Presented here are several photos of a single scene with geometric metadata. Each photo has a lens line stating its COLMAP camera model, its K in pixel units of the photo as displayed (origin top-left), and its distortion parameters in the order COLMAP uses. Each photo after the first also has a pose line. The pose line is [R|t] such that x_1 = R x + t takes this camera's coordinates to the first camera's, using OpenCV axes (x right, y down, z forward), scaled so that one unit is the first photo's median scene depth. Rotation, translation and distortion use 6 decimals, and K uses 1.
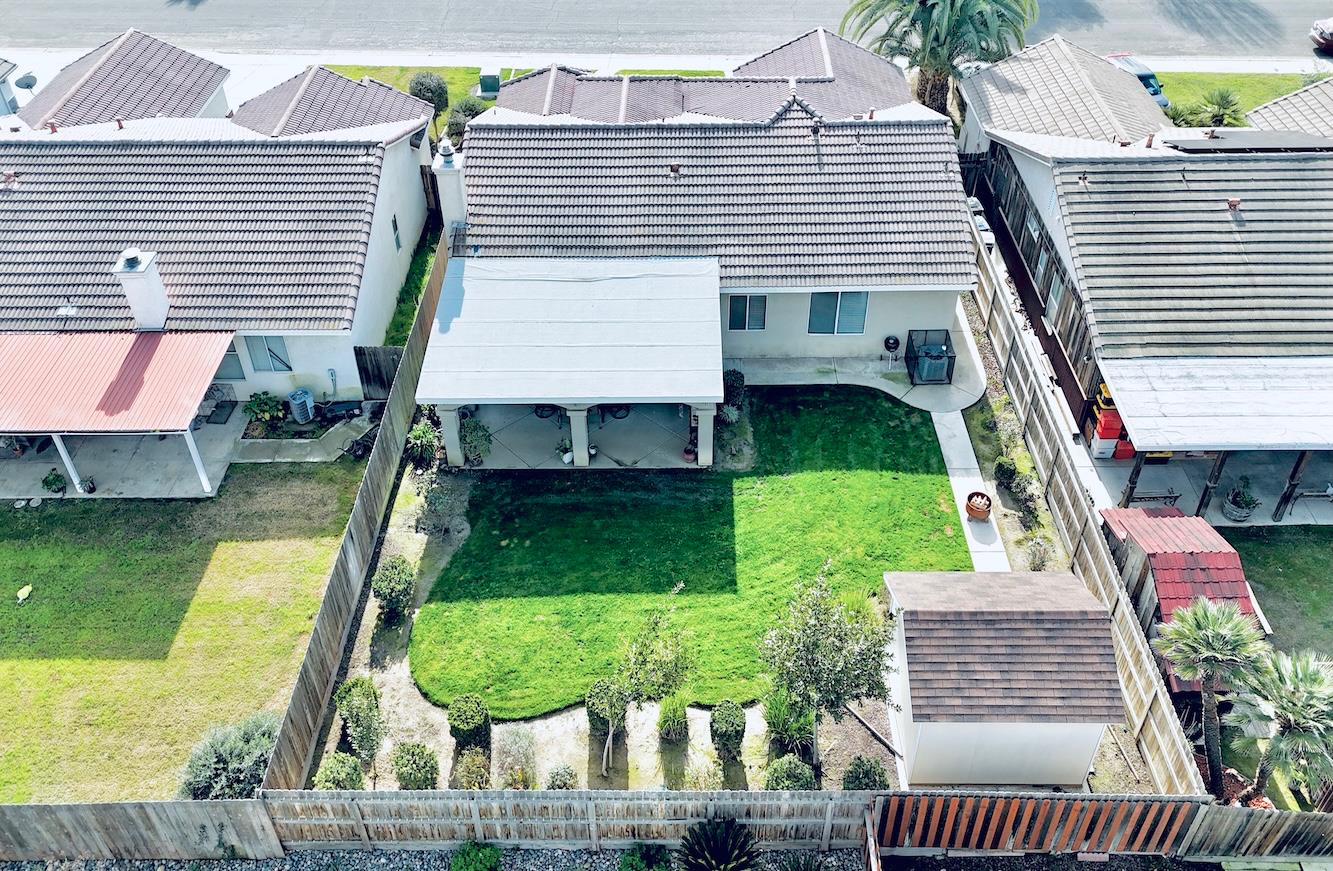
lens RADIAL K [[1096.7, 0, 702.1], [0, 1096.7, 433.1], [0, 0, 1]] dist [0.007472, 0.009439]
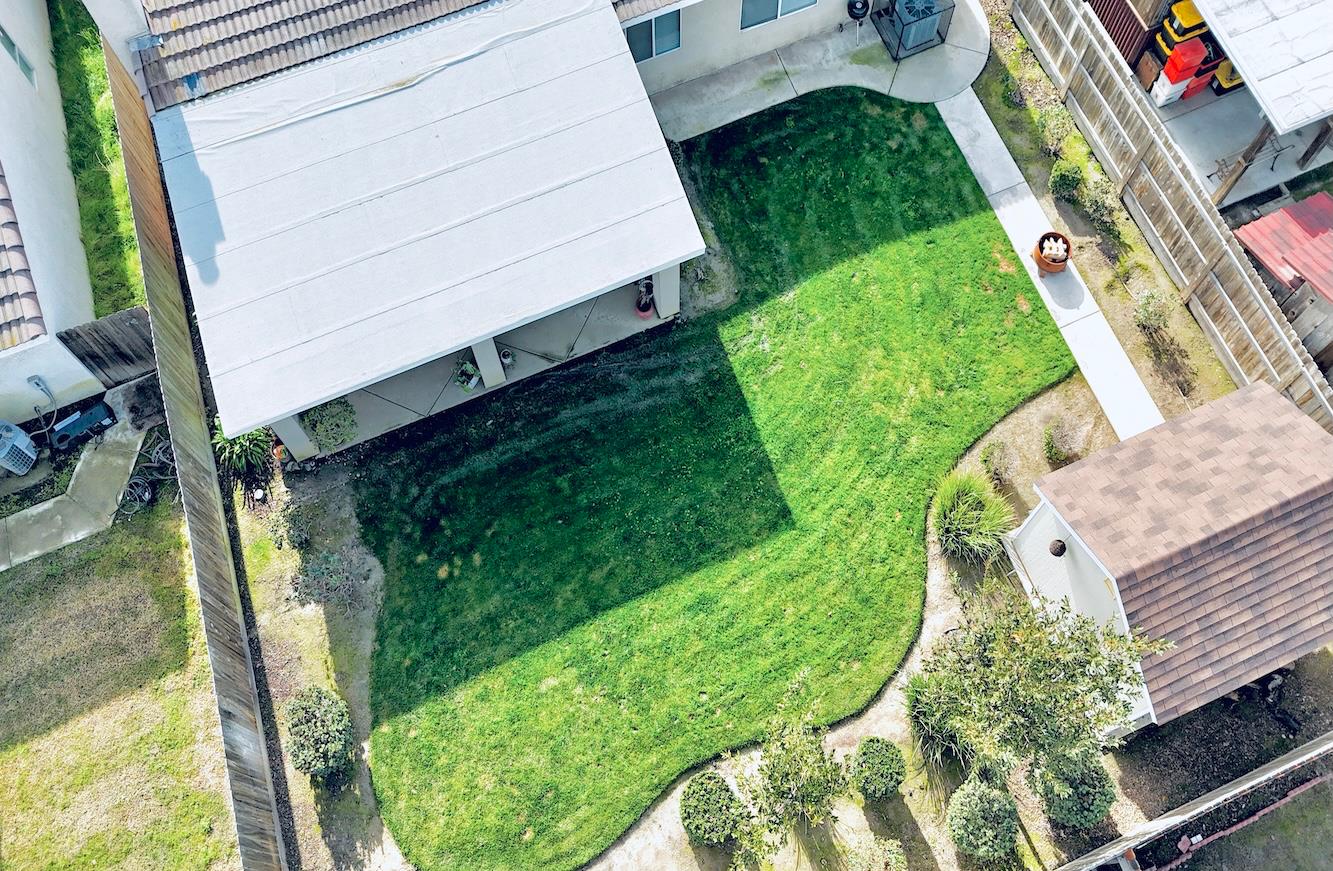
lens RADIAL K [[955.1, 0, 475.8], [0, 955.1, 126.8], [0, 0, 1]] dist [0.005844, 0.012412]
pose [[0.947539, -0.296075, 0.120456, -0.145735], [0.217001, 0.872547, 0.437691, -0.350614], [-0.234692, -0.388590, 0.891020, 0.572955]]
